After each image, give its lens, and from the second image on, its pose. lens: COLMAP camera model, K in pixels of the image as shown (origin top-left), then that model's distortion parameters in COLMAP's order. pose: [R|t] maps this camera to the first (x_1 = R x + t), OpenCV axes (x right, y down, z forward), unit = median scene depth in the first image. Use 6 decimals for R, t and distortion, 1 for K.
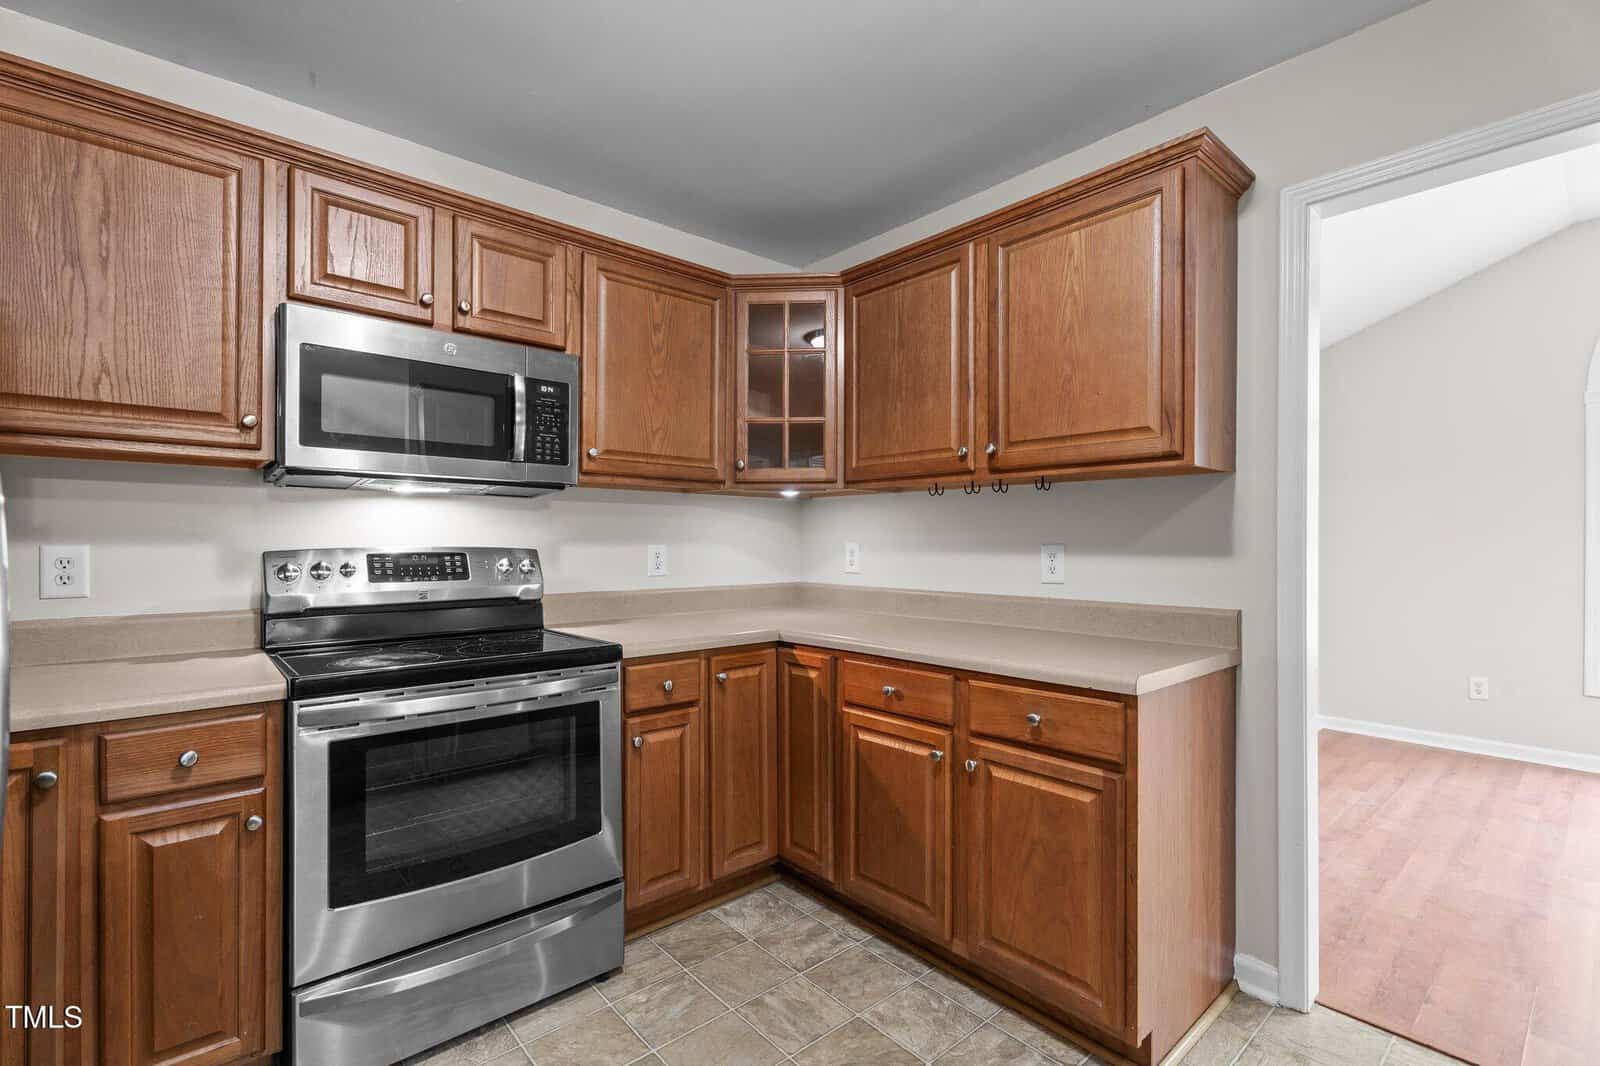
lens RADIAL K [[730.8, 0, 817.2], [0, 730.8, 538.3], [0, 0, 1]] dist [-0.000412, 0.000323]
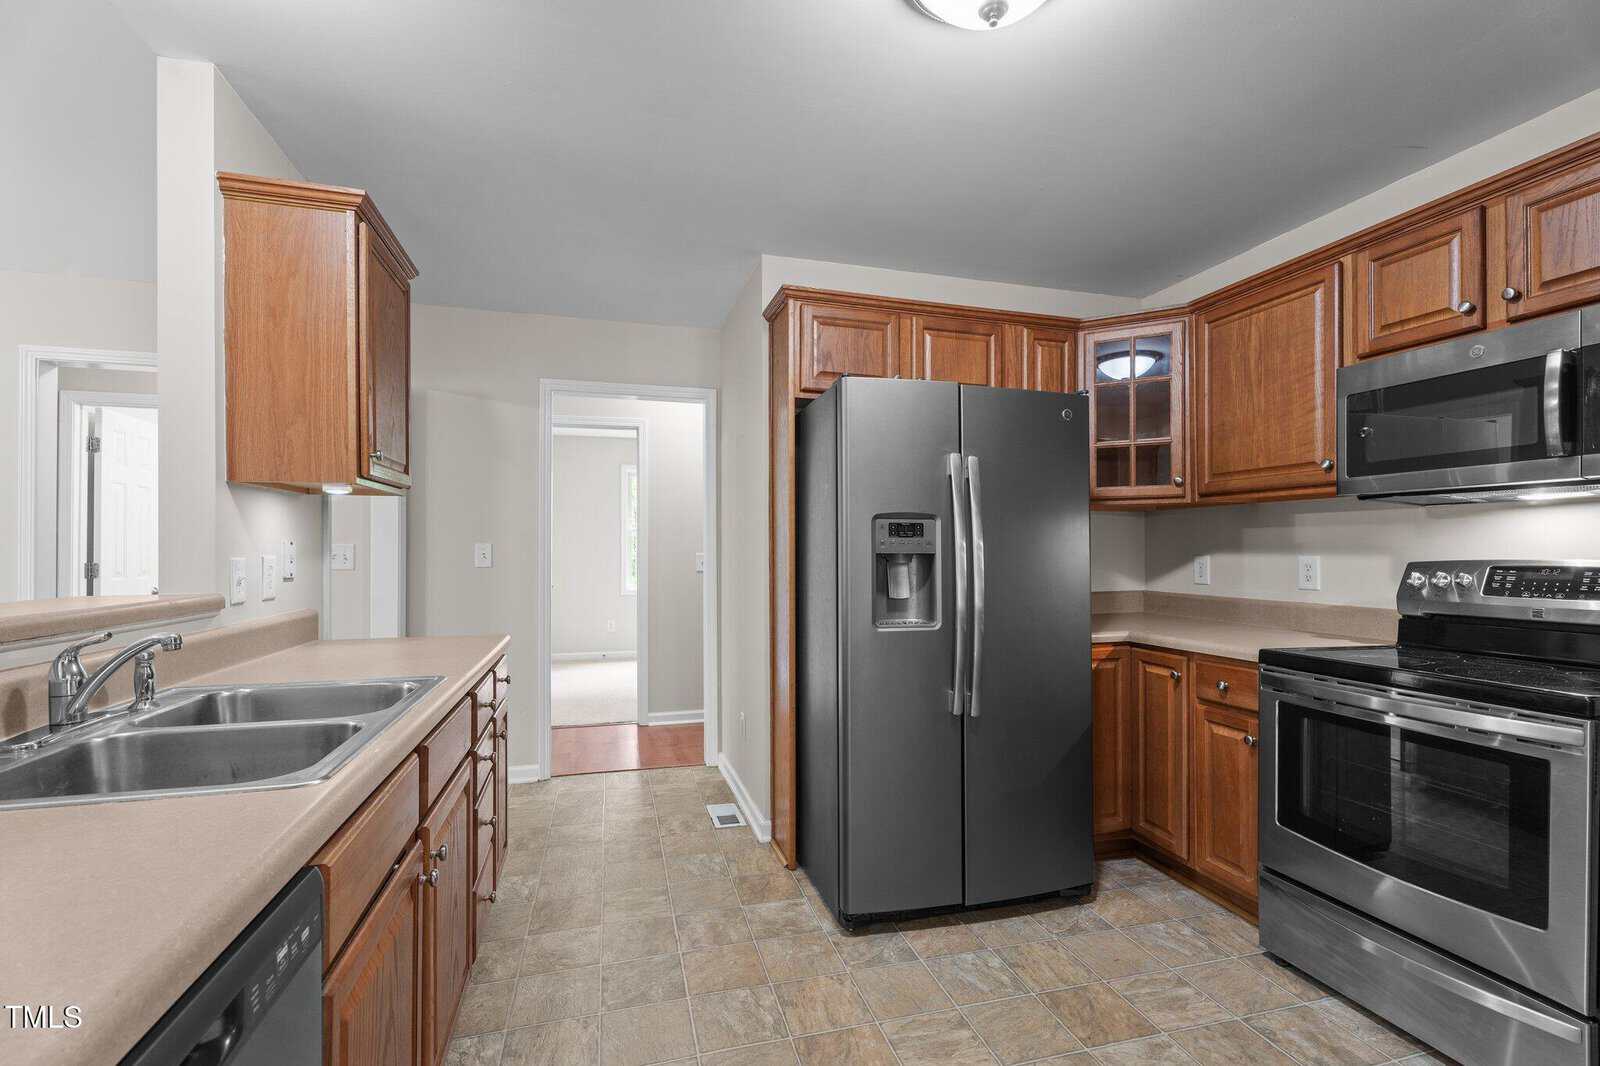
lens RADIAL K [[710.9, 0, 802.0], [0, 710.9, 544.0], [0, 0, 1]] dist [-0.003319, -0.000150]
pose [[-0.448336, -0.011070, -0.893796, 0.688528], [0.003045, 0.999899, -0.013911, 0.001735], [0.893860, -0.008958, -0.448257, 0.605015]]
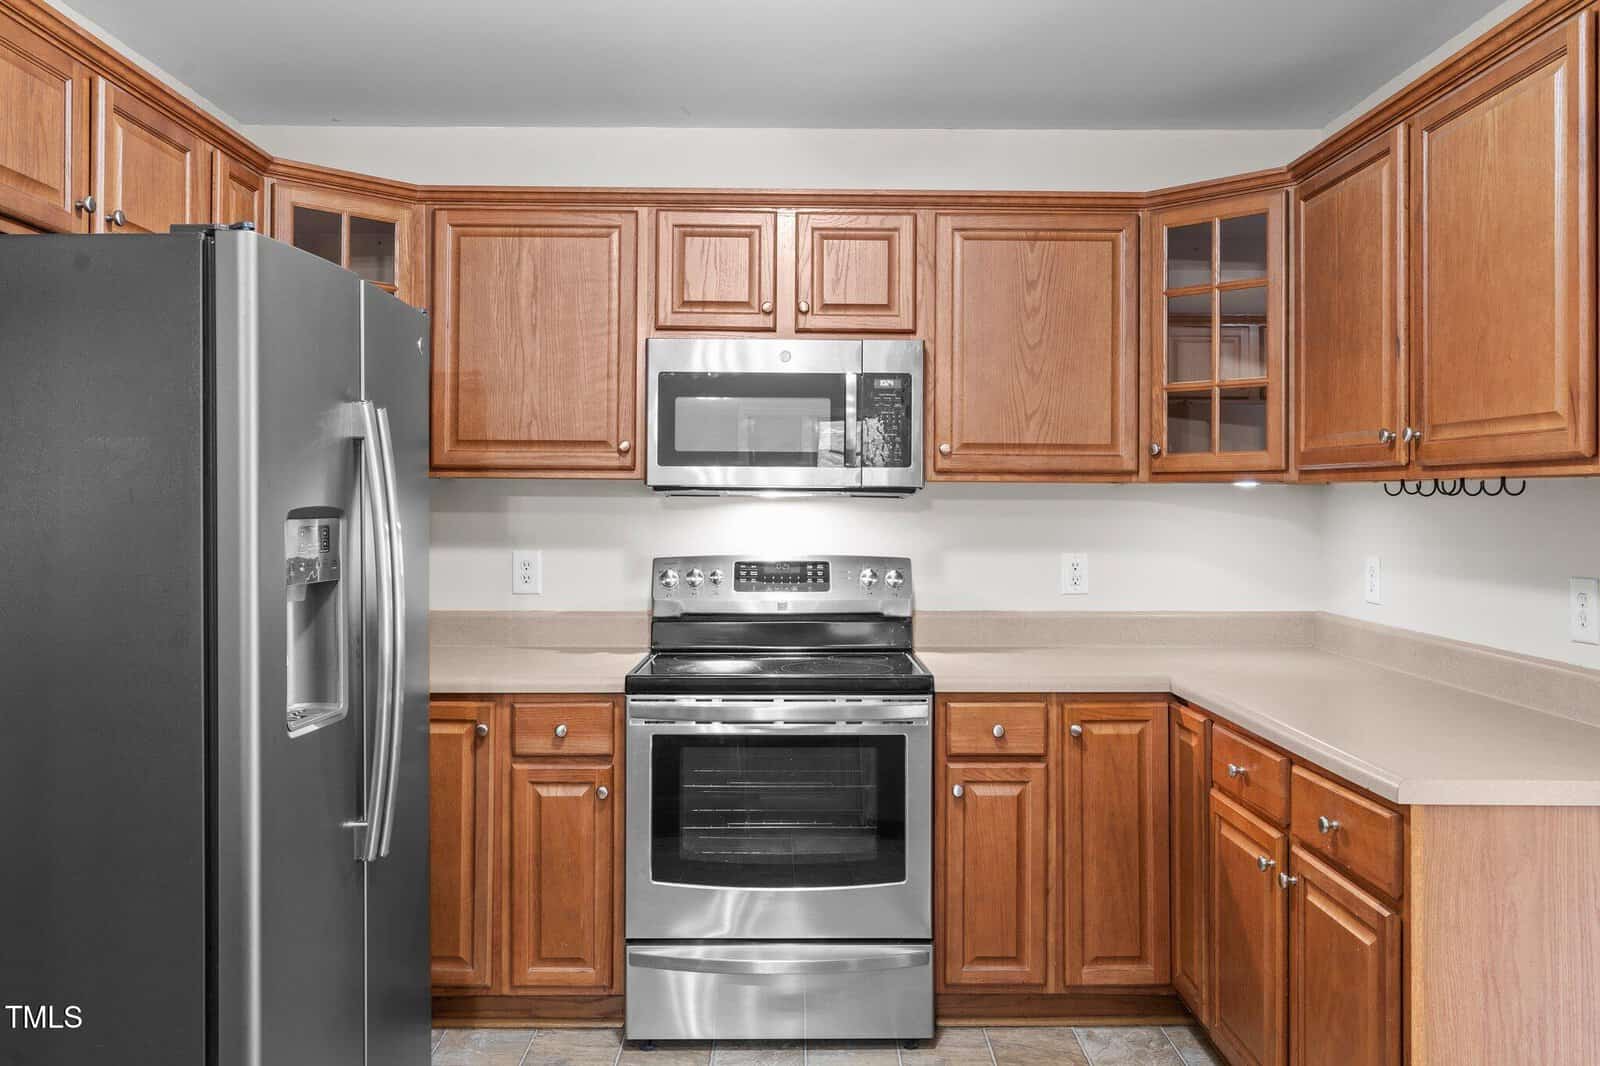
lens RADIAL K [[1324.7, 0, 798.1], [0, 1324.7, 478.3], [0, 0, 1]] dist [-0.005524, 0.004275]
pose [[0.746516, -0.007832, -0.665321, 0.663255], [0.000324, 0.999935, -0.011407, -0.072995], [0.665367, 0.008300, 0.746470, -0.297363]]
